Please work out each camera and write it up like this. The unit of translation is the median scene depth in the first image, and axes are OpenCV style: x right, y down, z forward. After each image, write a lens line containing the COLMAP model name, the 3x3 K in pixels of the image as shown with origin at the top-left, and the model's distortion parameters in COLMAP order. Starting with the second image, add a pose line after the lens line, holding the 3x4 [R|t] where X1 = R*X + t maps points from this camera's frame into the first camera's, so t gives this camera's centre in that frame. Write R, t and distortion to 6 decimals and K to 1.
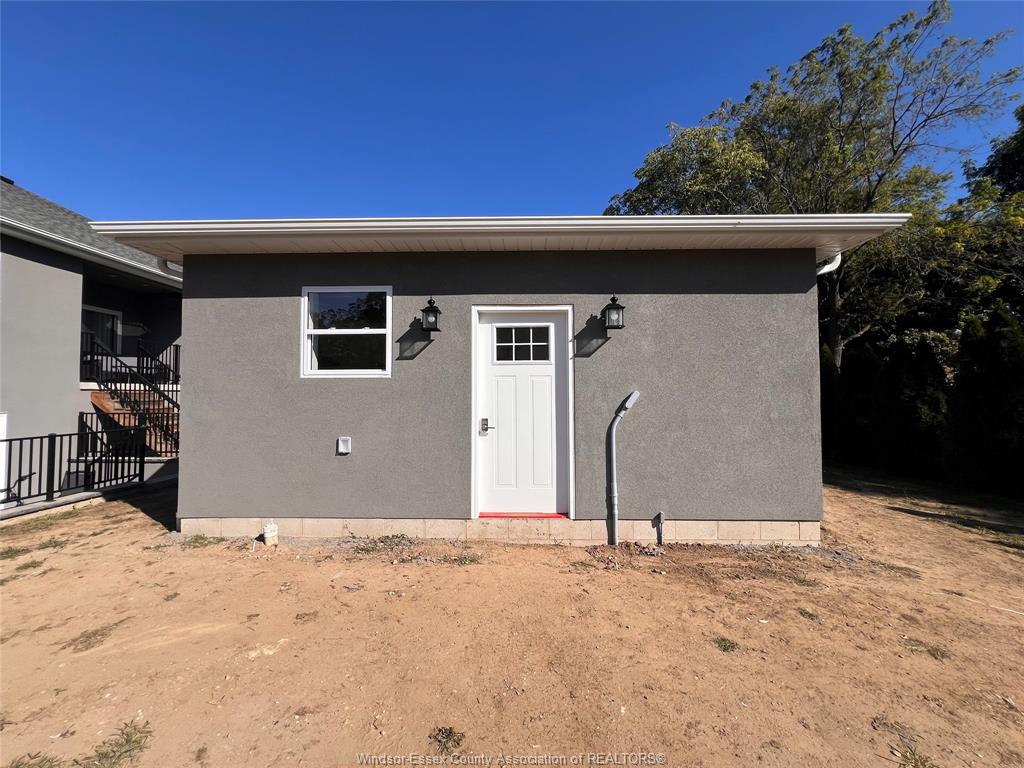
lens RADIAL K [[408.7, 0, 508.6], [0, 408.7, 380.3], [0, 0, 1]] dist [0.000052, 0.000151]
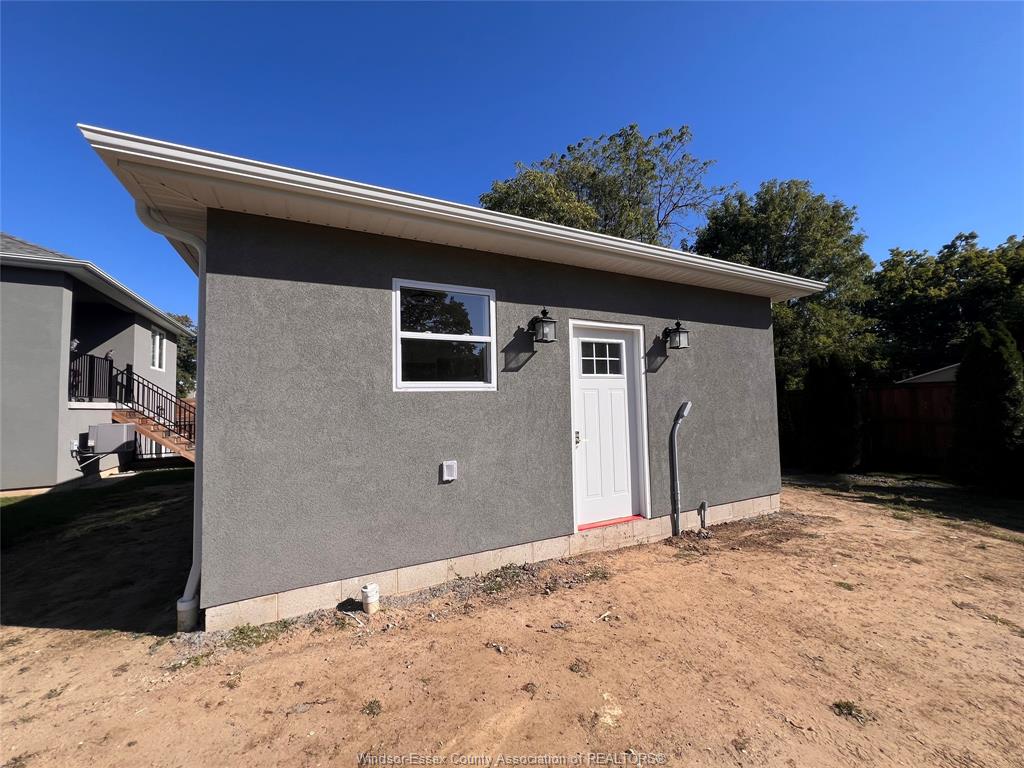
lens RADIAL K [[408.7, 0, 510.7], [0, 408.7, 379.9], [0, 0, 1]] dist [0.000052, 0.000151]
pose [[0.880601, 0.010334, 0.473746, -0.694566], [0.002596, 0.999642, -0.026631, -0.007014], [-0.473851, 0.024681, 0.880259, 0.191553]]
